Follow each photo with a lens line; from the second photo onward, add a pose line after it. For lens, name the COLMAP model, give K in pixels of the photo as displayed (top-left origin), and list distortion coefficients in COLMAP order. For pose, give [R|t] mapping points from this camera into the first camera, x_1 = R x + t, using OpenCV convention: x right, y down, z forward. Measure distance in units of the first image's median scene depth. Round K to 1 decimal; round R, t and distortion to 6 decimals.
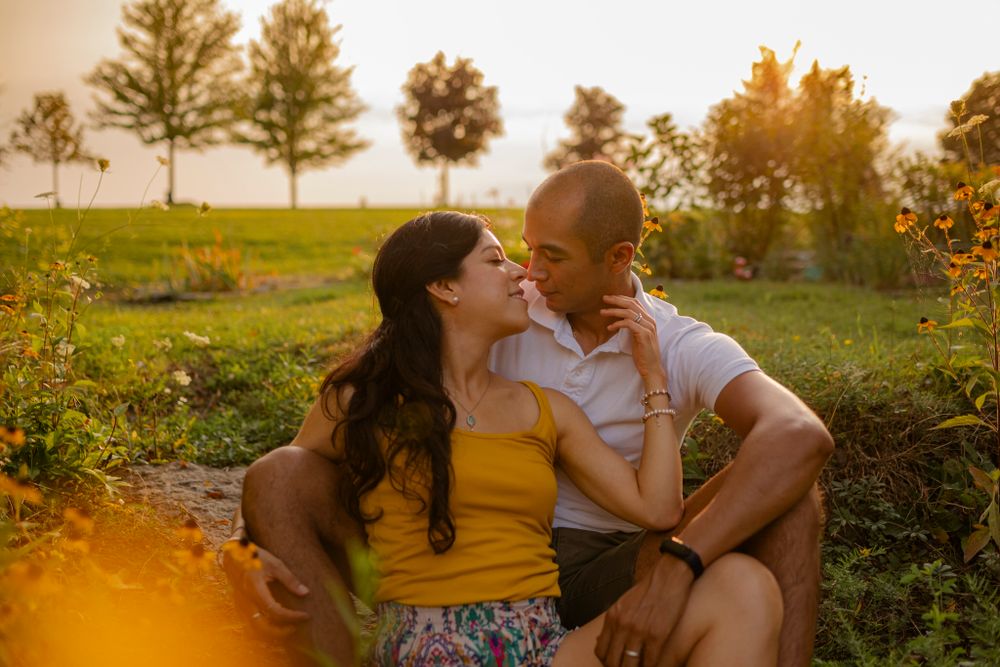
lens RADIAL K [[944.8, 0, 500.0], [0, 944.8, 333.5], [0, 0, 1]] dist [-0.067284, 0.014726]
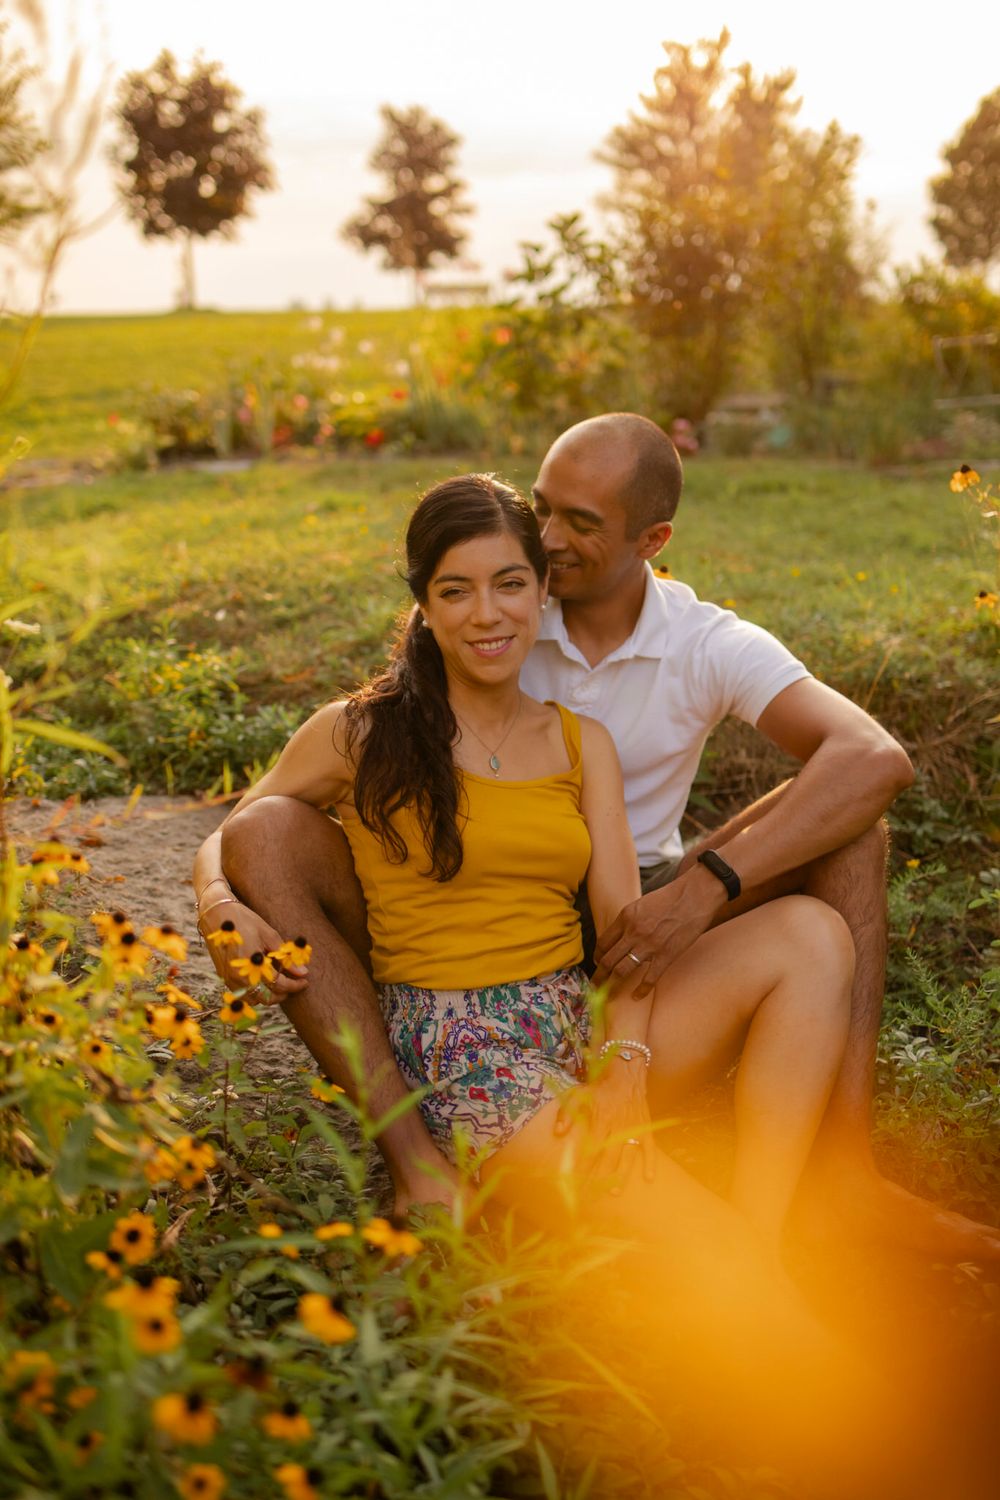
lens RADIAL K [[1414.2, 0, 516.3], [0, 1414.2, 751.5], [0, 0, 1]] dist [-0.048532, 0.016333]
pose [[0.984714, -0.074401, 0.157492, -0.079734], [0.043640, 0.980727, 0.190445, -0.063353], [-0.168626, -0.180661, 0.968982, -0.083536]]
